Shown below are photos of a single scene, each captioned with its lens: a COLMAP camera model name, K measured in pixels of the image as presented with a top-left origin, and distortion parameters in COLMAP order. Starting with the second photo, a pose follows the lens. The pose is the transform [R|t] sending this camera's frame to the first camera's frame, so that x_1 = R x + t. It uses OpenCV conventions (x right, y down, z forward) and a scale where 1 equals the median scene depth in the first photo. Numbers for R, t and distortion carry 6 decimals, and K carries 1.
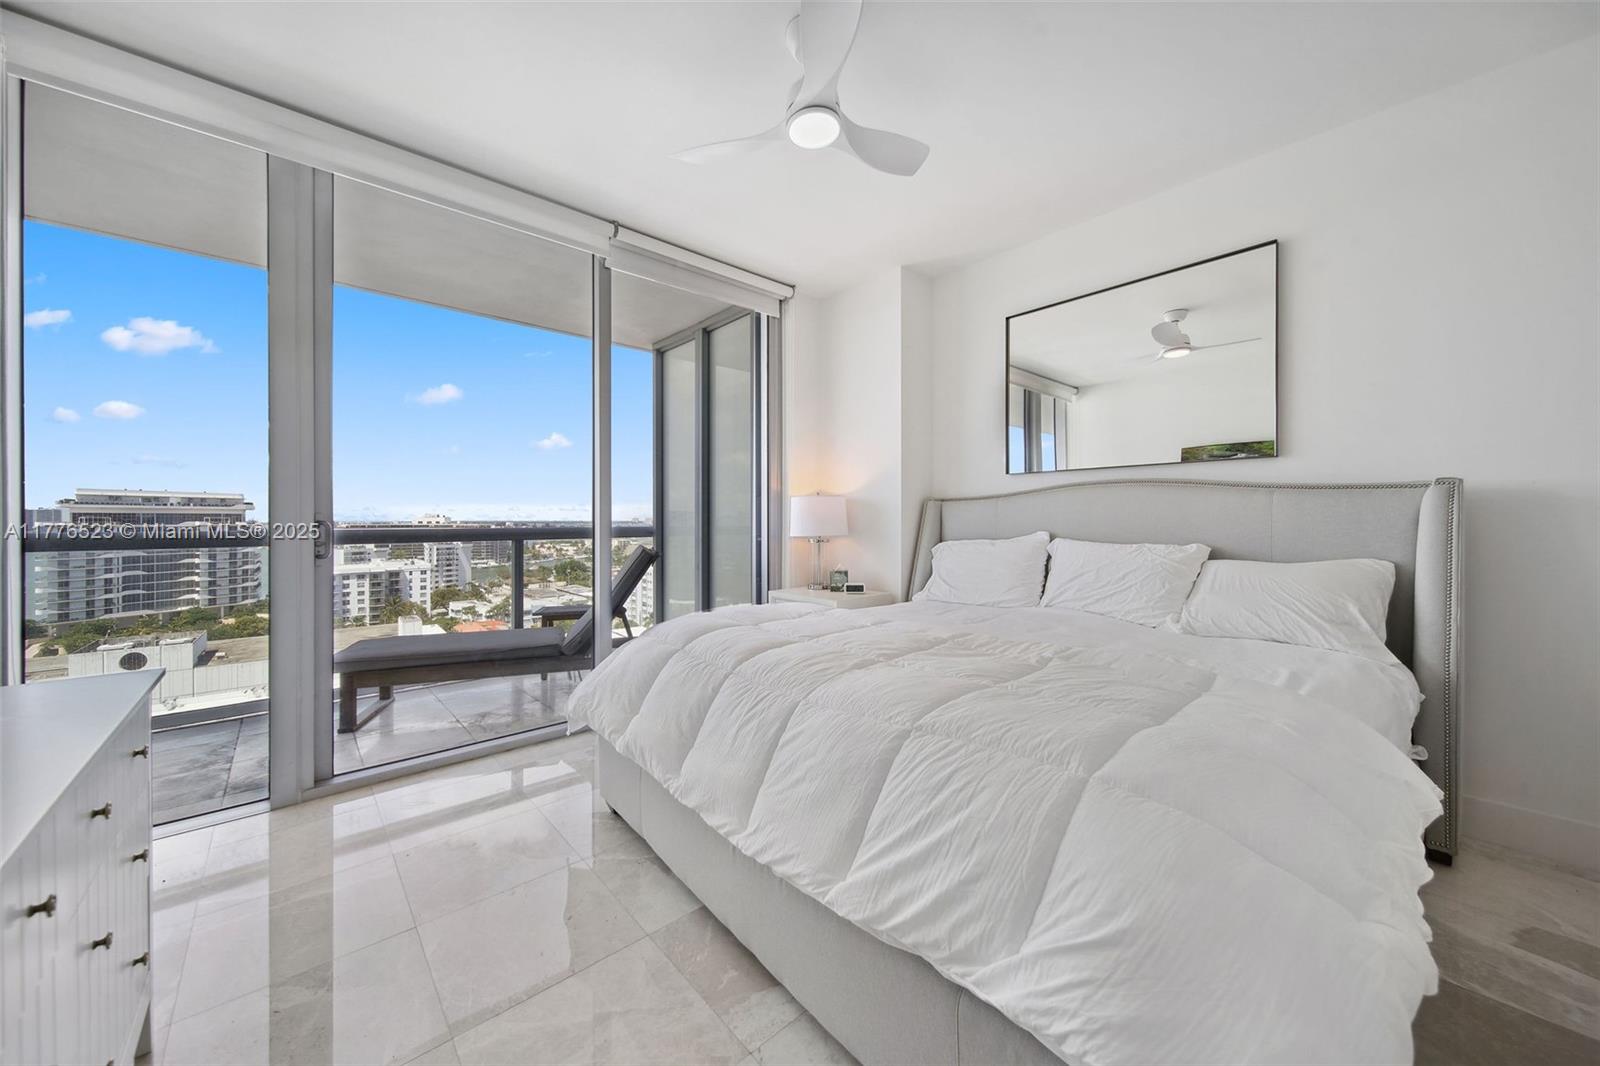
lens RADIAL K [[574.0, 0, 793.3], [0, 574.0, 523.3], [0, 0, 1]] dist [0.003224, -0.000141]
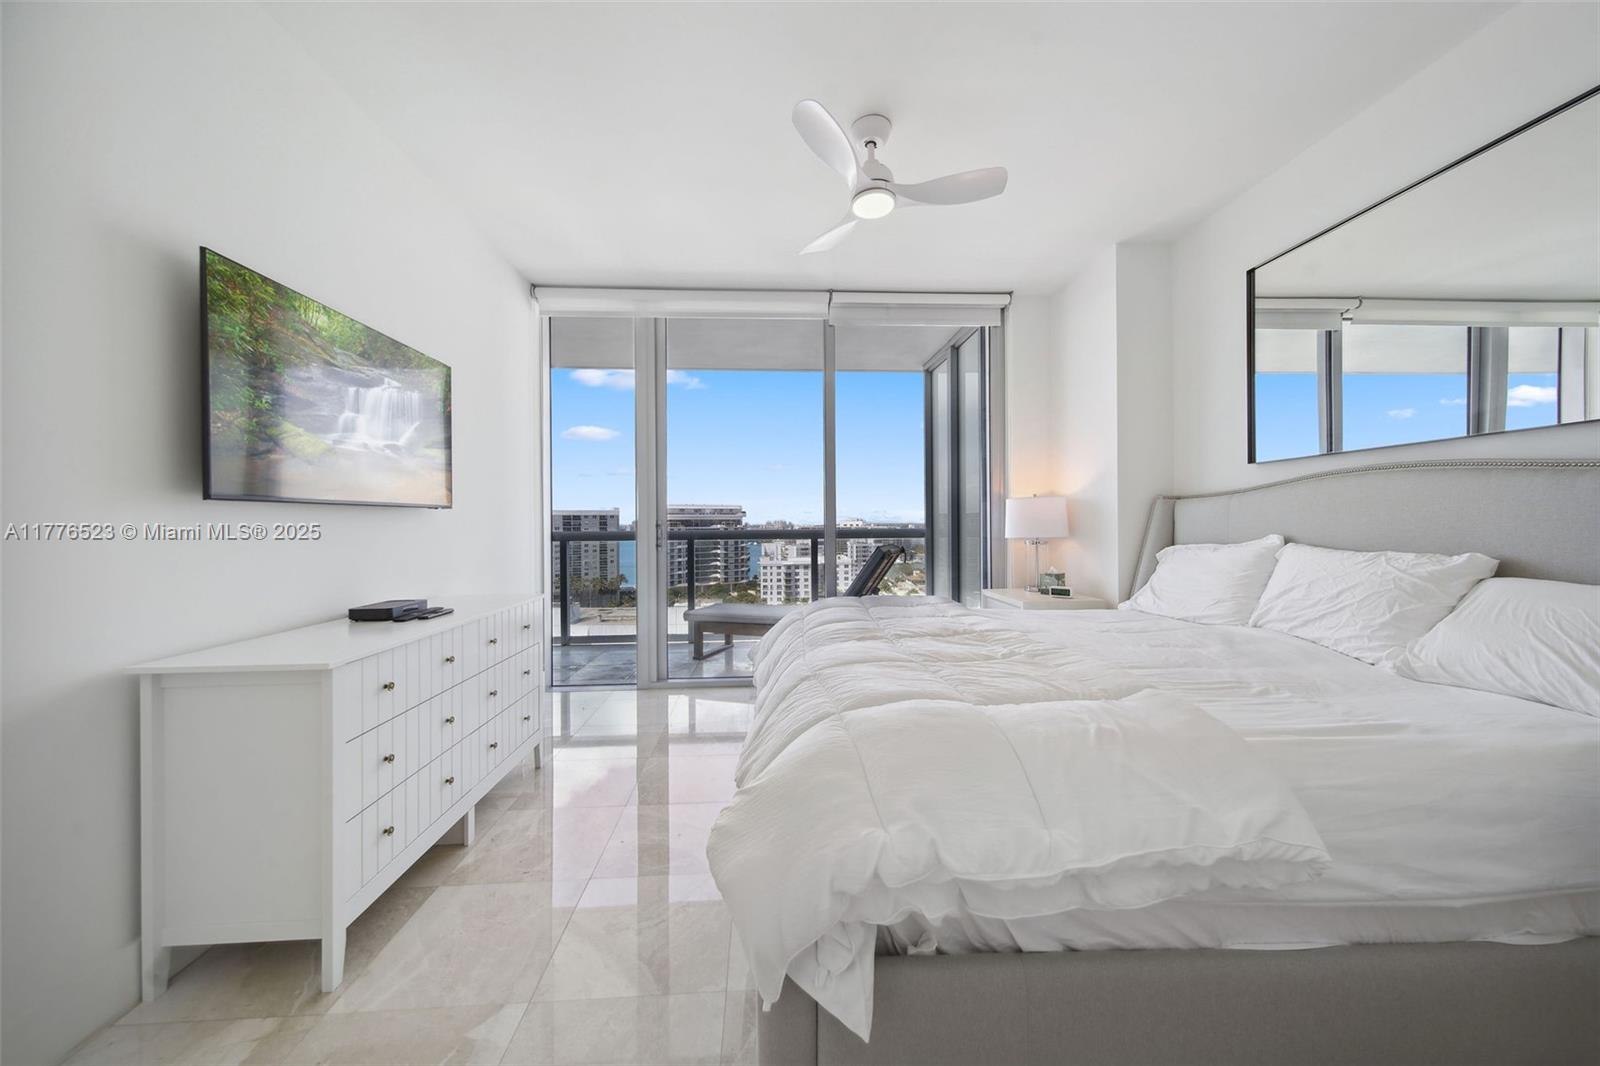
lens RADIAL K [[561.5, 0, 788.3], [0, 561.5, 526.9], [0, 0, 1]] dist [0.007562, -0.003526]
pose [[0.777529, -0.001253, -0.628846, 0.337639], [0.003249, 0.999993, 0.002024, 0.000024], [0.628838, -0.003617, 0.777528, -0.027946]]
